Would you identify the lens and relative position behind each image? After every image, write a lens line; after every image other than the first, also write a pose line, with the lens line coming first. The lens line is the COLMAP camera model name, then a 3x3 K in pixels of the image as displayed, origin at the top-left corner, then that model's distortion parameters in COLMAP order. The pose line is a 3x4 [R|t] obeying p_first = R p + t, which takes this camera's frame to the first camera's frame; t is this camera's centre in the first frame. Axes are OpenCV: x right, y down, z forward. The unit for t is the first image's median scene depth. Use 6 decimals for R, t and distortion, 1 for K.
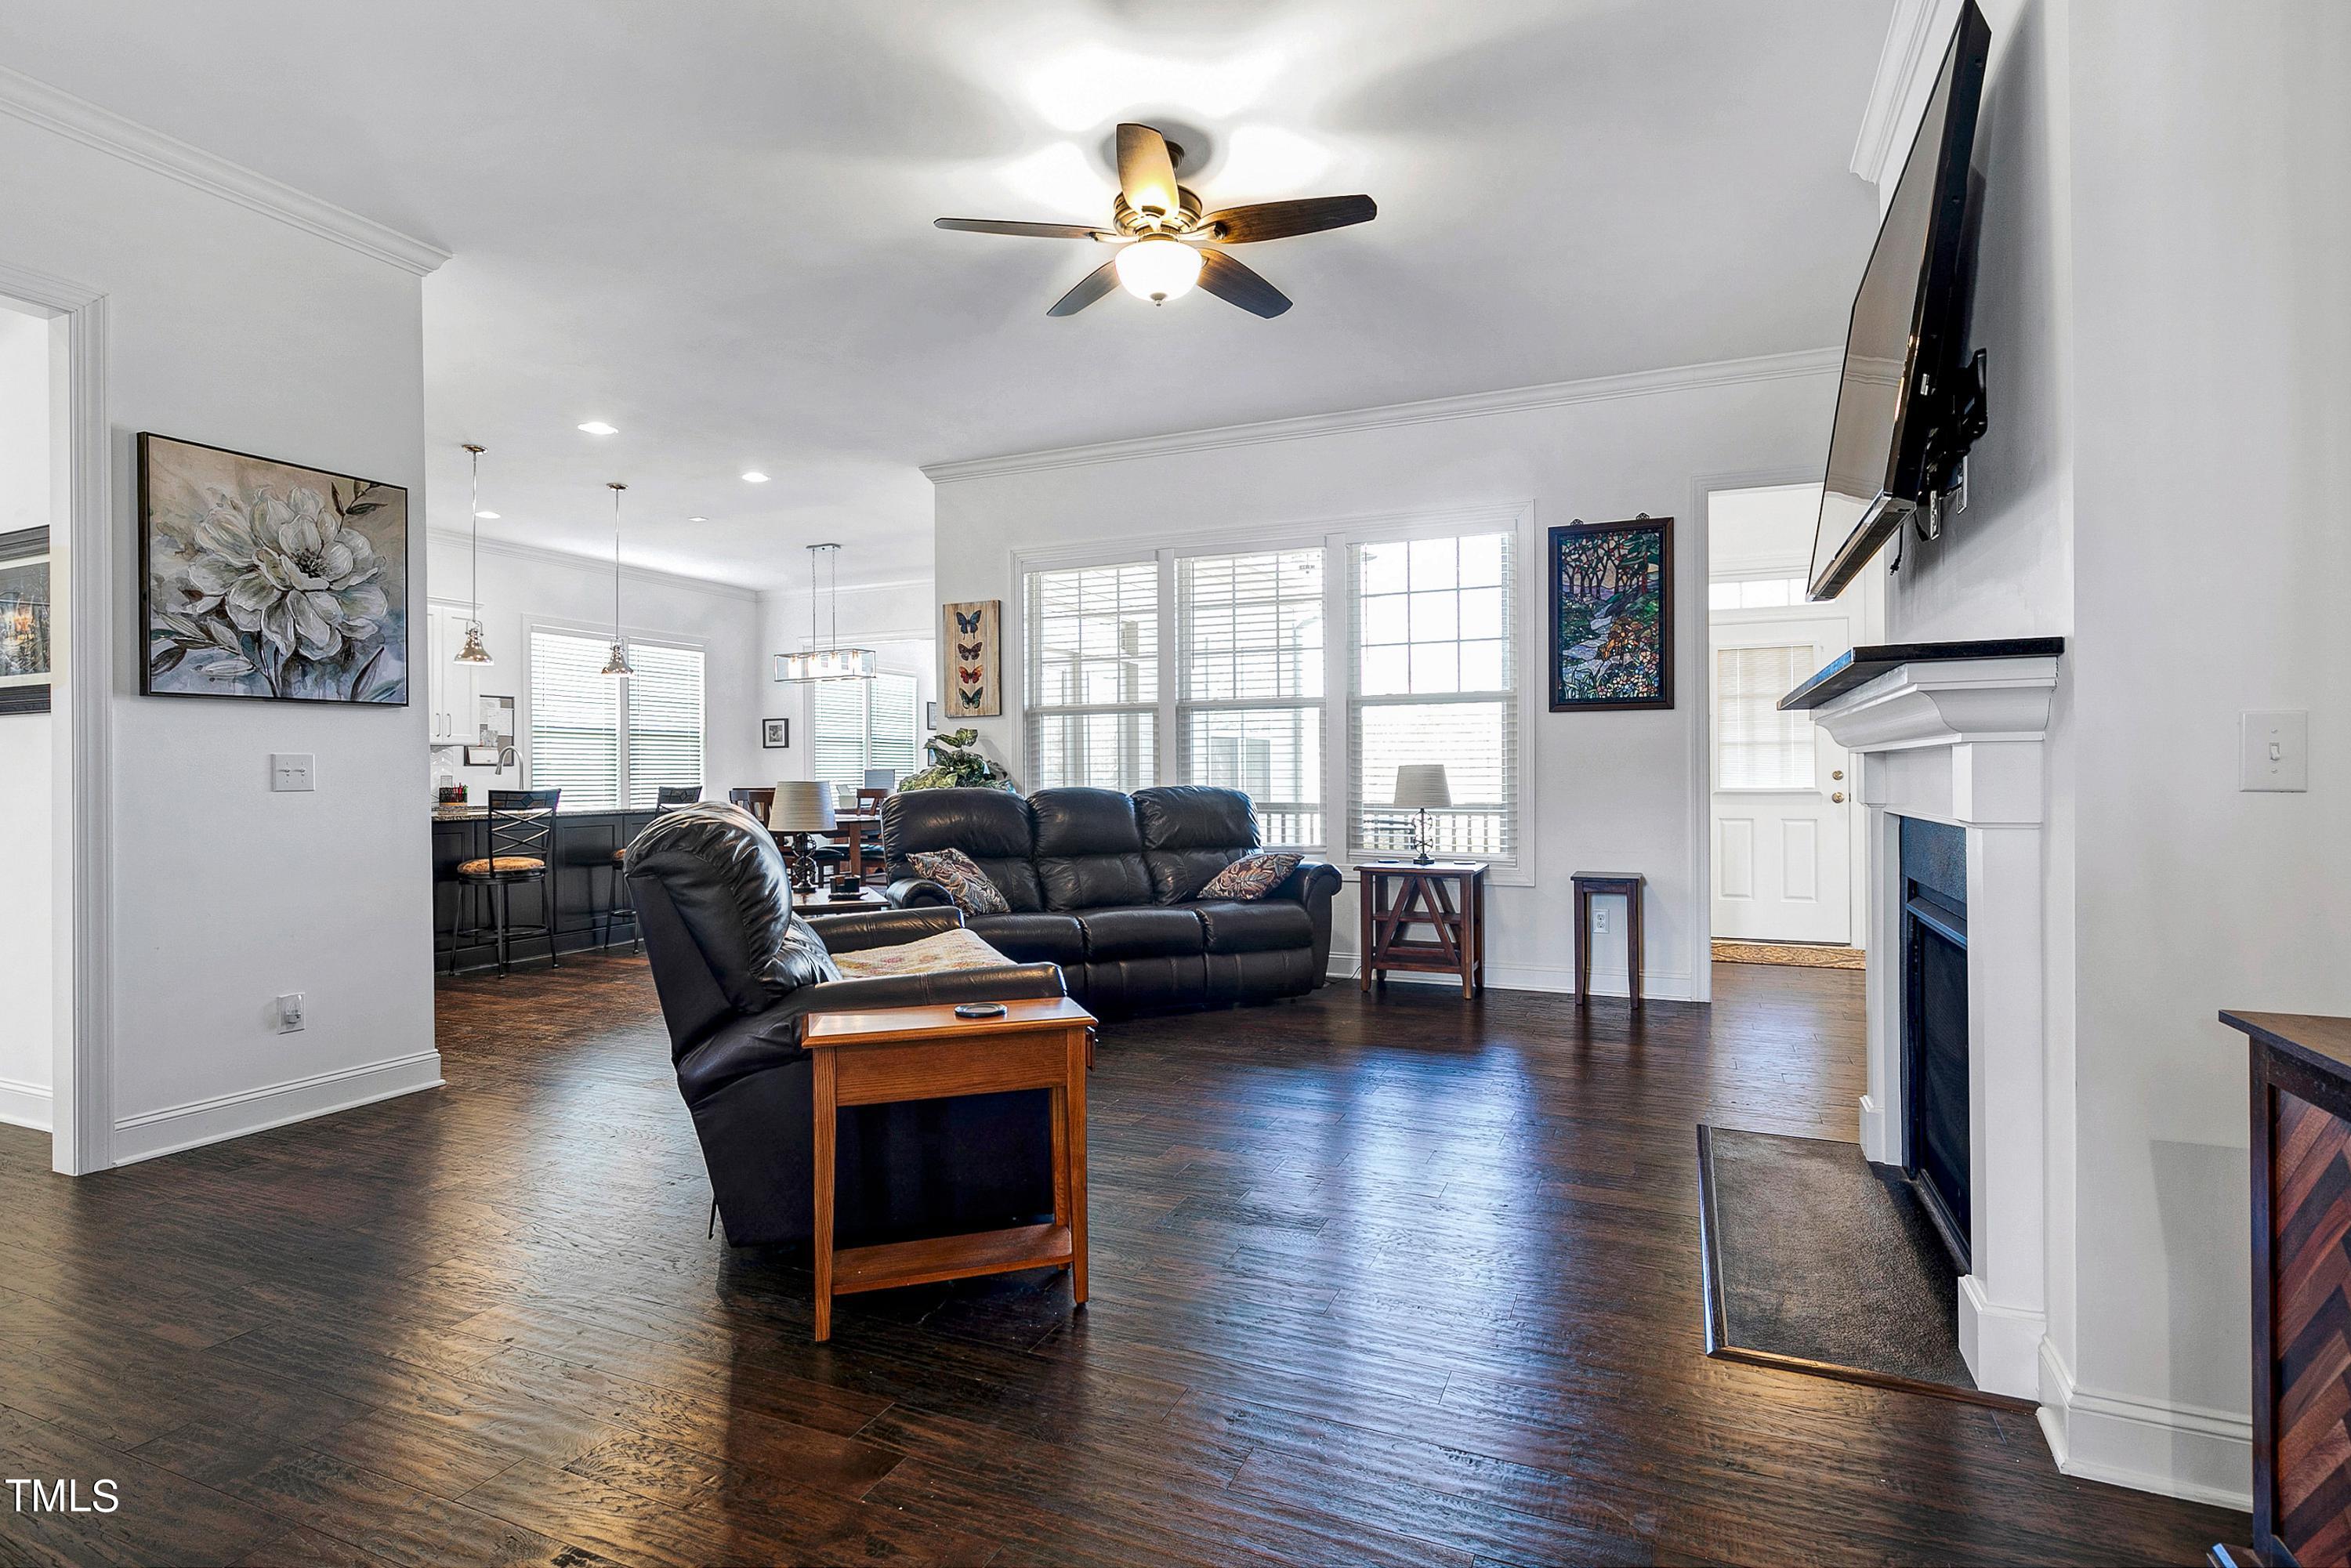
lens RADIAL K [[1183.4, 0, 1158.6], [0, 1183.4, 766.5], [0, 0, 1]] dist [-0.001505, 0.000134]
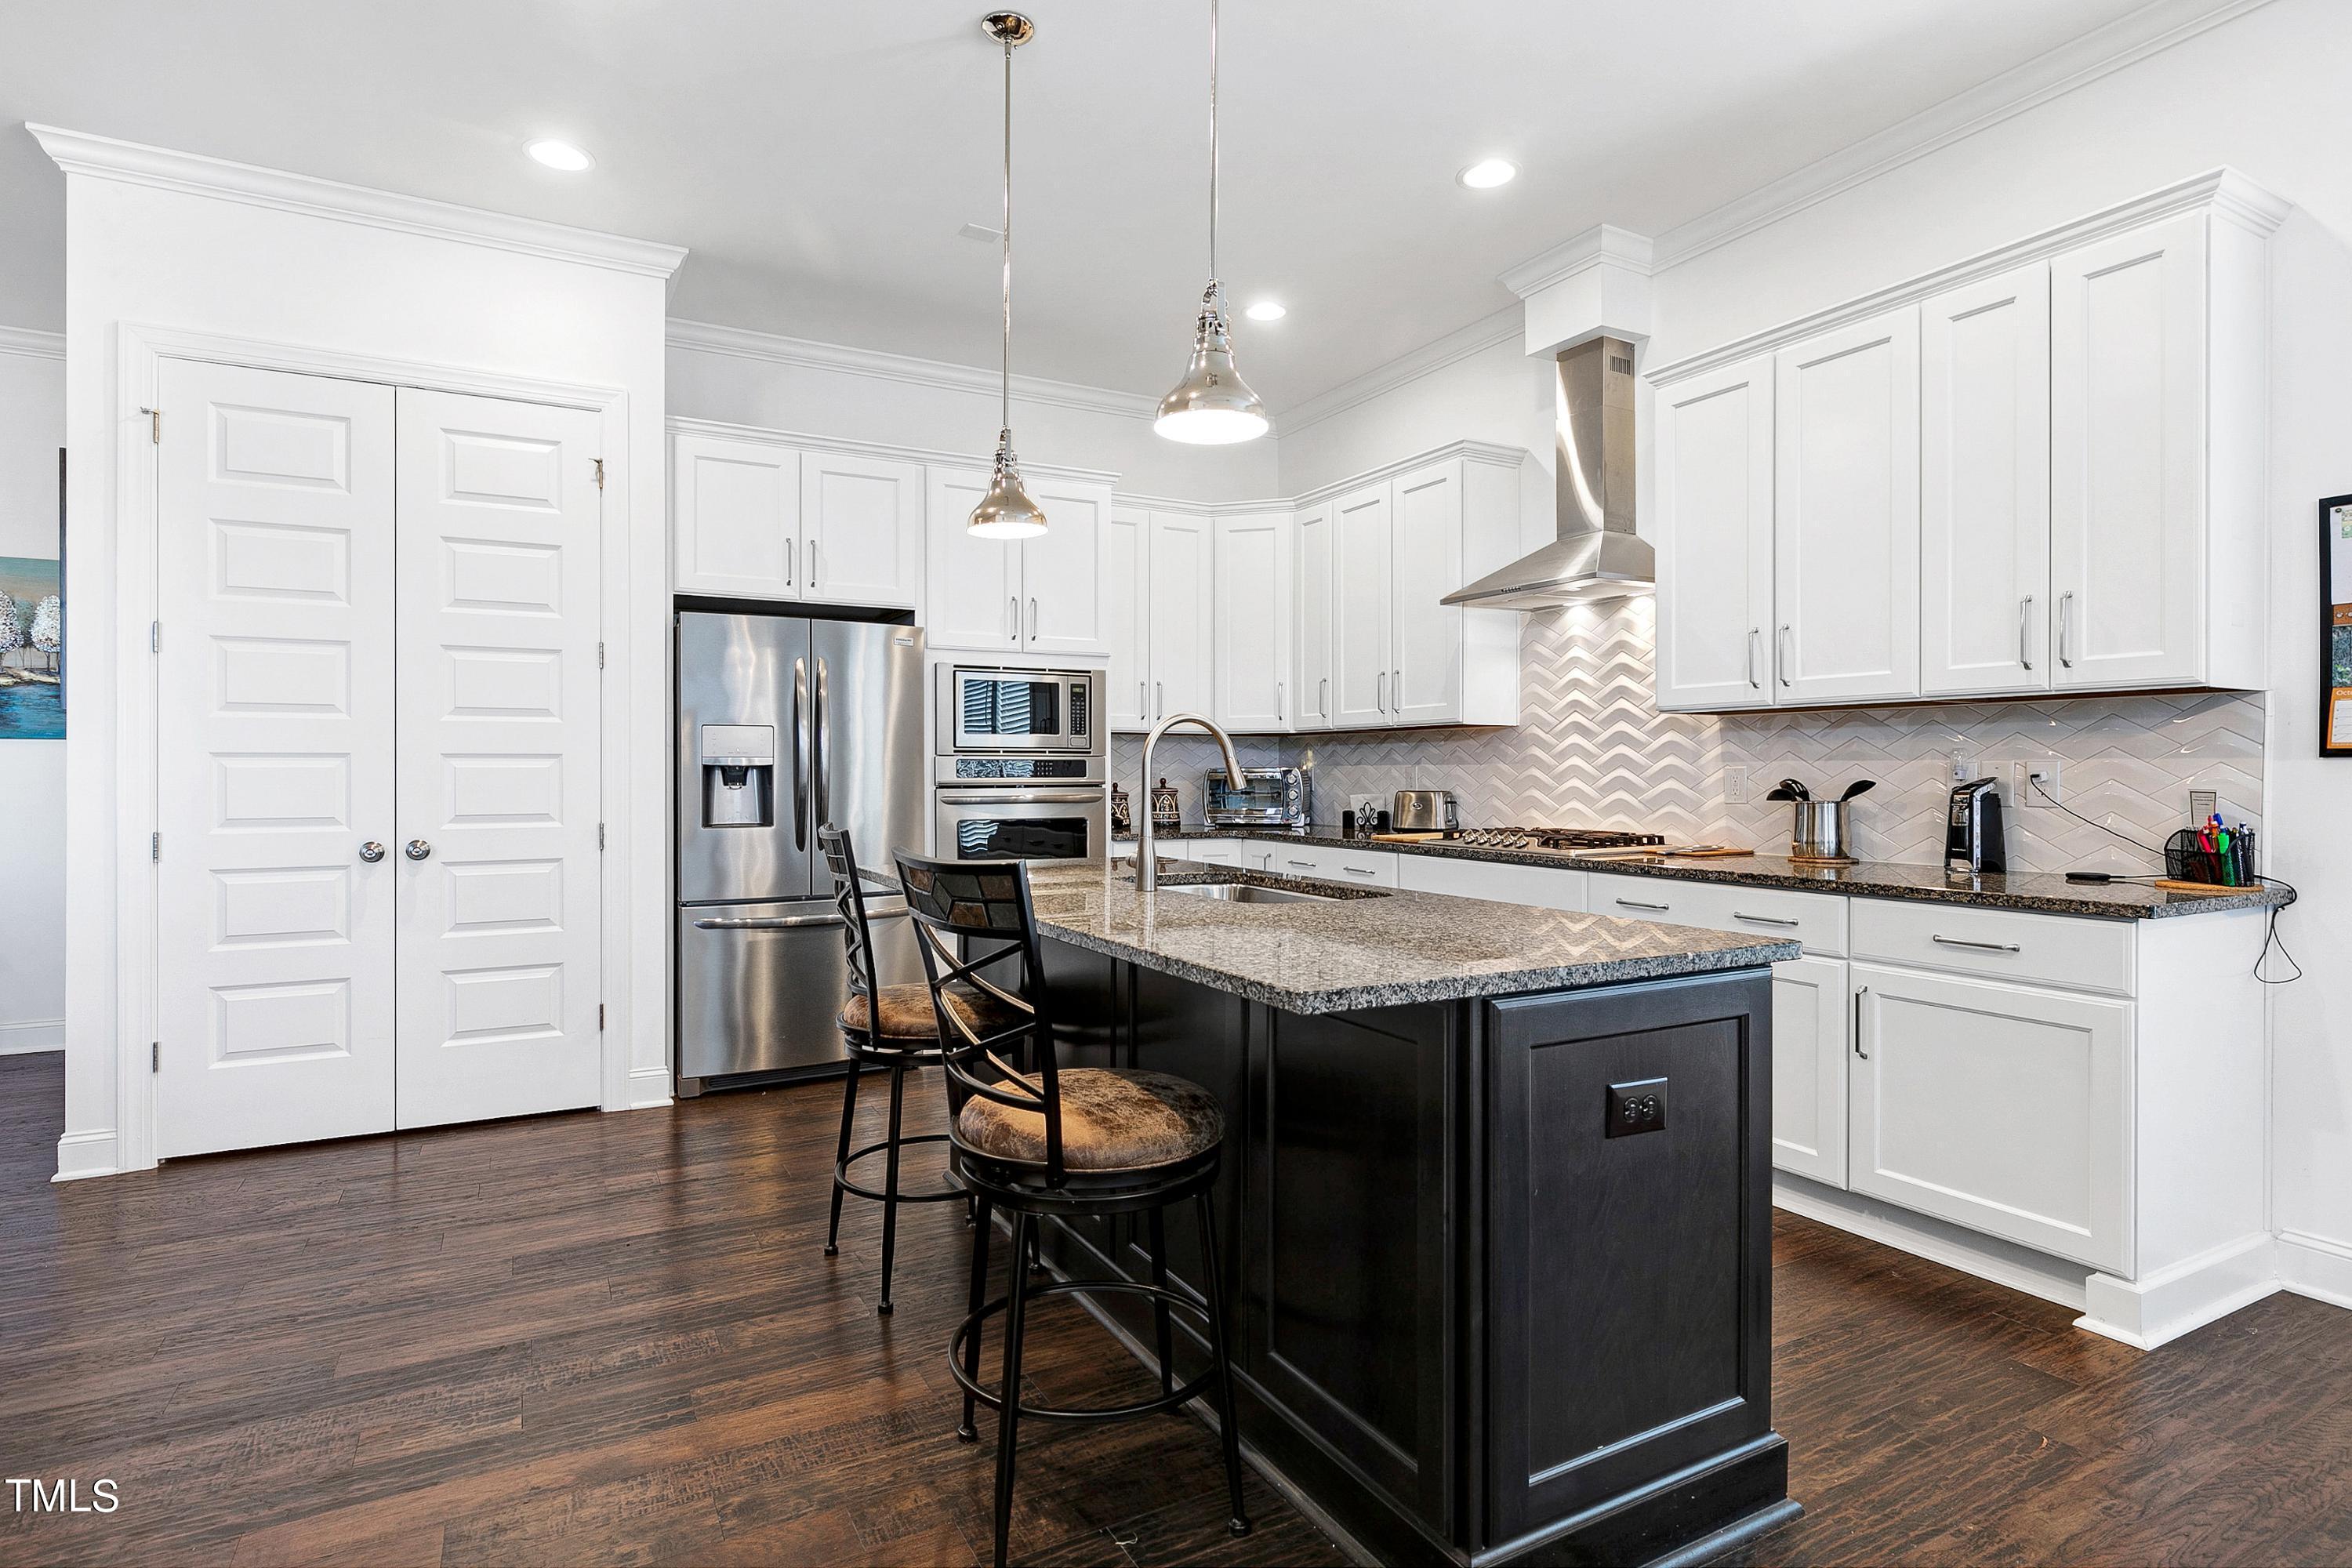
lens RADIAL K [[1183.9, 0, 1161.7], [0, 1183.9, 782.8], [0, 0, 1]] dist [-0.001505, 0.000134]
pose [[-0.603973, 0.013644, -0.796888, -0.453764], [0.008294, 0.999907, 0.010833, -0.000036], [0.796961, -0.000067, -0.604030, 2.198826]]
